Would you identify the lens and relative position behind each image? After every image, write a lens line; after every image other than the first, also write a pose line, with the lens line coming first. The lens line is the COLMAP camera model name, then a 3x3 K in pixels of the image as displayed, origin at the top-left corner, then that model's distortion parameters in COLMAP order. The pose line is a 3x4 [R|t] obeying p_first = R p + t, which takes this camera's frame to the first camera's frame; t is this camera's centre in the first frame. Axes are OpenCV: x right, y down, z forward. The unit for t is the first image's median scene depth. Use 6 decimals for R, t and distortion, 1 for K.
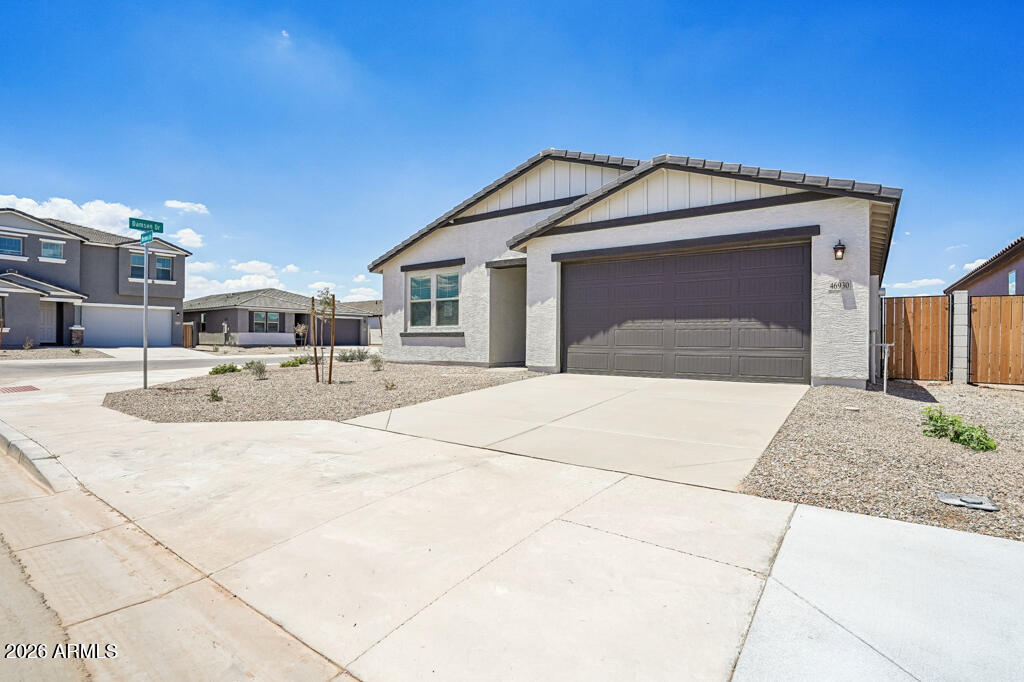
lens RADIAL K [[476.3, 0, 536.9], [0, 476.3, 347.3], [0, 0, 1]] dist [-0.044840, 0.009416]
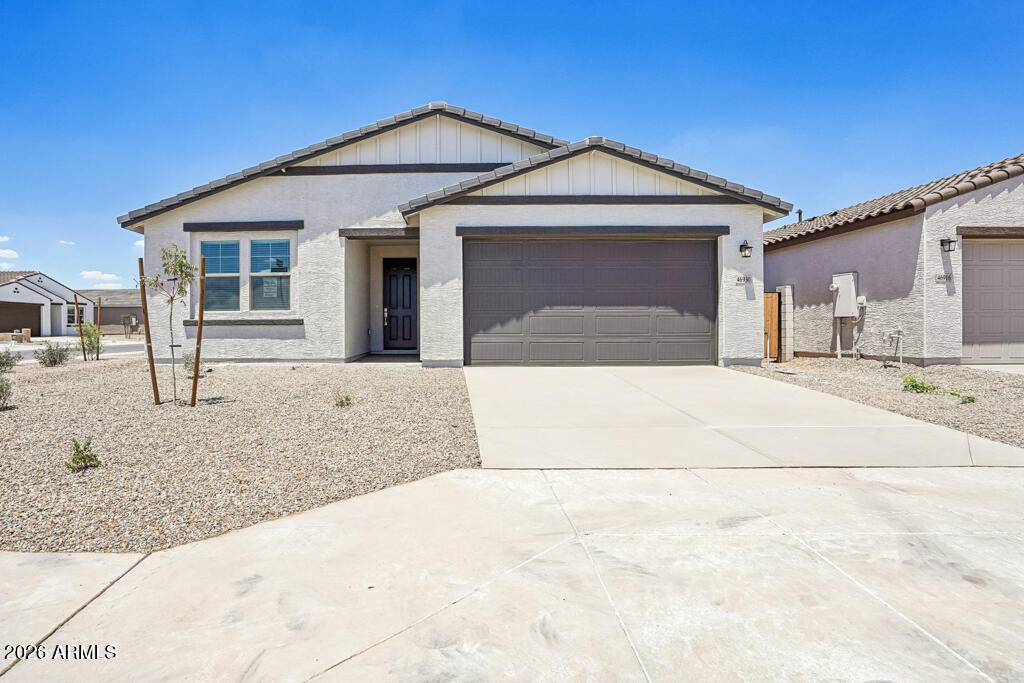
lens RADIAL K [[476.3, 0, 509.2], [0, 476.3, 336.3], [0, 0, 1]] dist [-0.044840, 0.009416]
pose [[0.839329, -0.017070, 0.543355, -0.349046], [0.016116, 0.999849, 0.006515, -0.004840], [-0.543385, 0.003288, 0.839477, 0.234931]]
